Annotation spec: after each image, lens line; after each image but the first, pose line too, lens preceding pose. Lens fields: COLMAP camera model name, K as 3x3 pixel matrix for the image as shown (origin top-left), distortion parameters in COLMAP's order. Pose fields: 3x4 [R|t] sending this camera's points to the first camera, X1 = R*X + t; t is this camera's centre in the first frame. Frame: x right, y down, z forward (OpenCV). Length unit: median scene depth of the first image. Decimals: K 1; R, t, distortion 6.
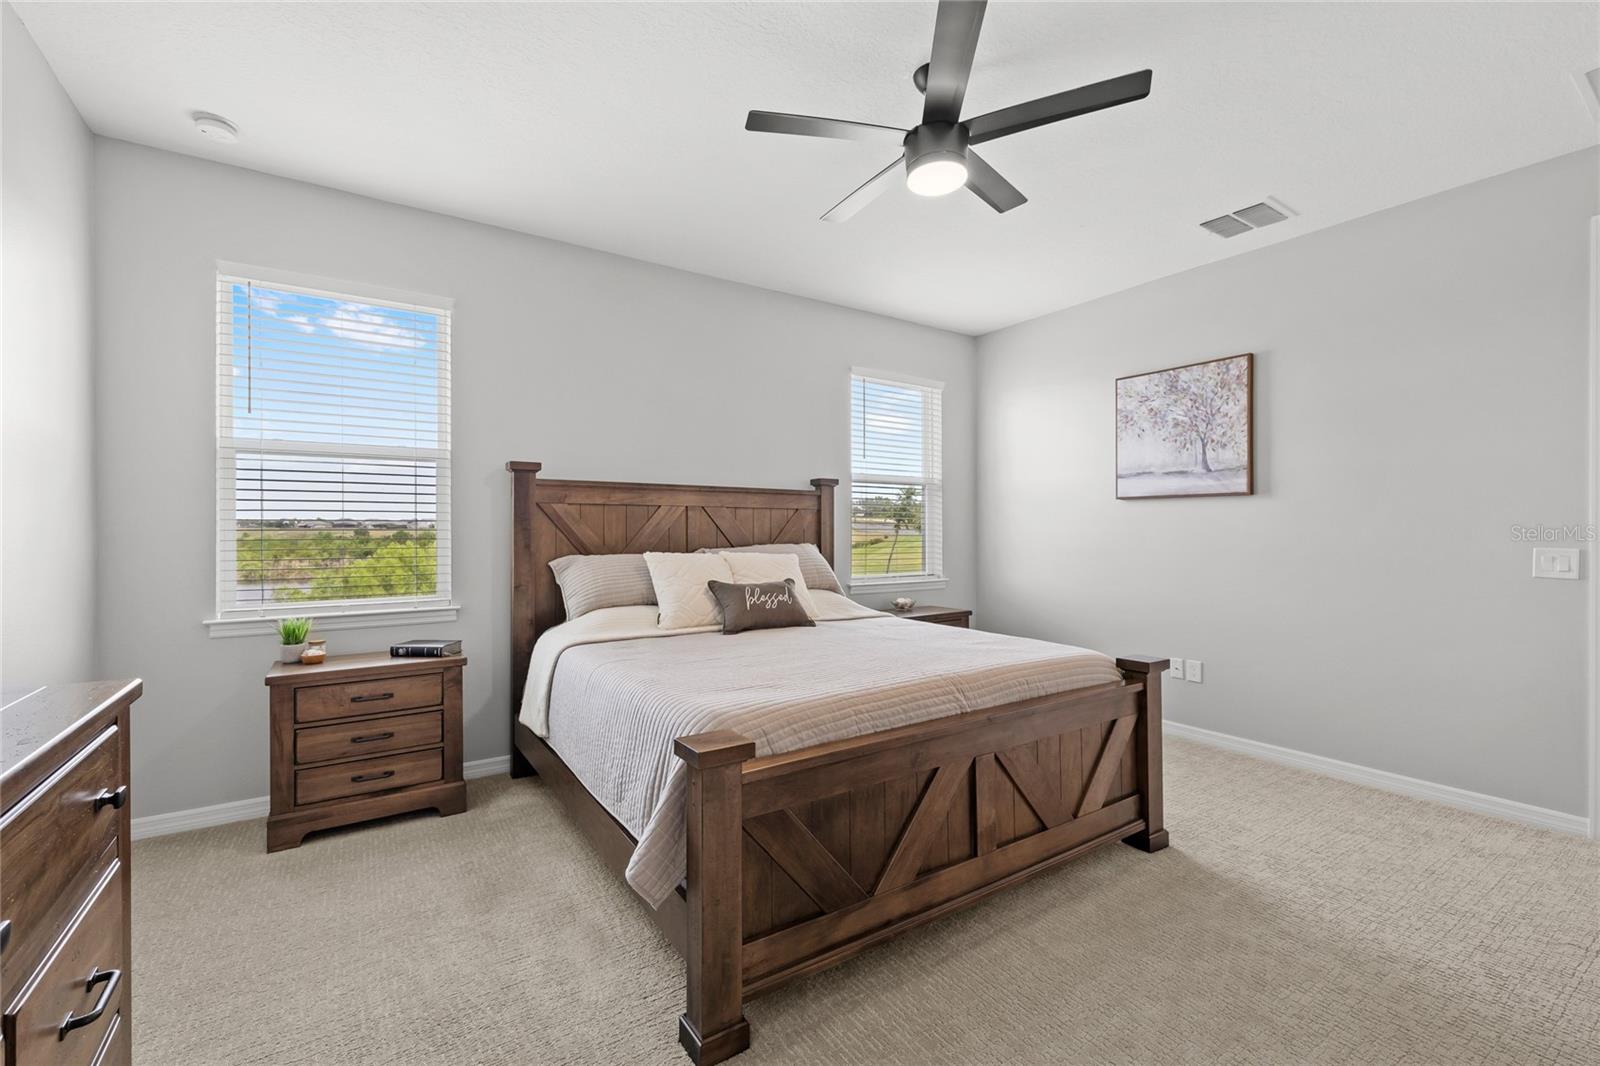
lens RADIAL K [[681.5, 0, 775.2], [0, 681.5, 529.8], [0, 0, 1]] dist [-0.000245, 0.000470]
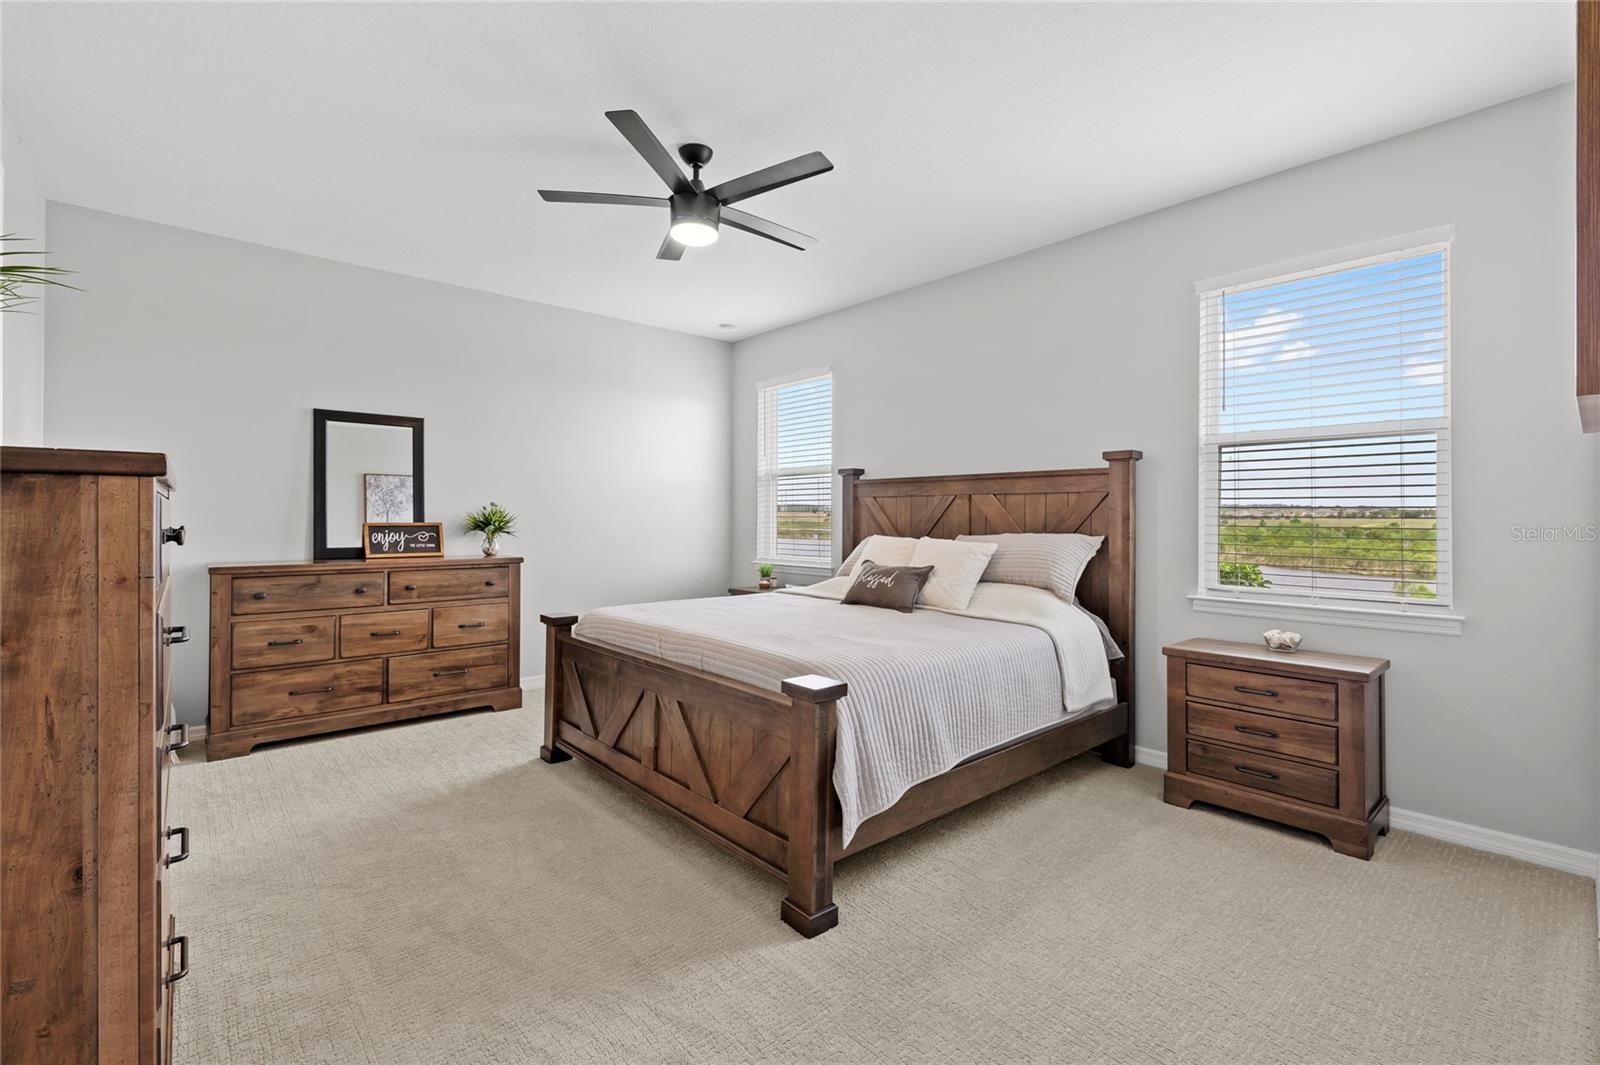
lens RADIAL K [[681.5, 0, 767.1], [0, 681.5, 515.3], [0, 0, 1]] dist [-0.000245, 0.000470]
pose [[0.120712, -0.002296, -0.992685, 0.880276], [-0.003088, 0.999992, -0.002689, 0.000942], [0.992683, 0.003390, 0.120704, 0.581232]]
